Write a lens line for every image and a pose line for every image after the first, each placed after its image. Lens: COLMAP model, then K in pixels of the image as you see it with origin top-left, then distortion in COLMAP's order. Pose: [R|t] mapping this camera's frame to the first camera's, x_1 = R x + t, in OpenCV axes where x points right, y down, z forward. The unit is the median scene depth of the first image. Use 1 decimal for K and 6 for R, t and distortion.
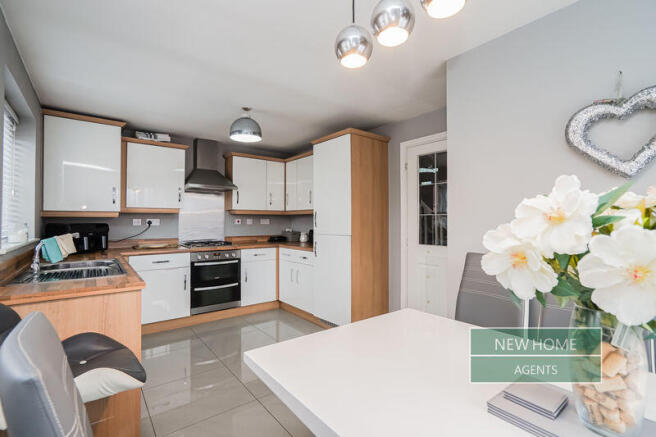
lens RADIAL K [[307.9, 0, 327.9], [0, 307.9, 219.1], [0, 0, 1]] dist [-0.002755, 0.002574]
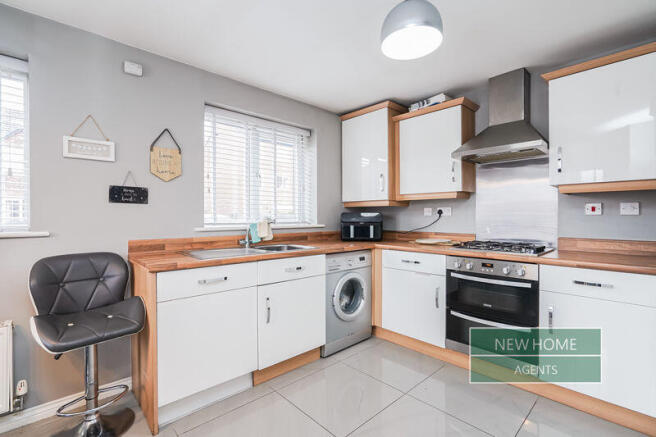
lens RADIAL K [[307.9, 0, 309.1], [0, 307.9, 215.4], [0, 0, 1]] dist [-0.002755, 0.002574]
pose [[0.067524, 0.002563, -0.997714, 0.201896], [0.009005, 0.999954, 0.003178, 0.014878], [0.997677, -0.009199, 0.067498, 0.631462]]
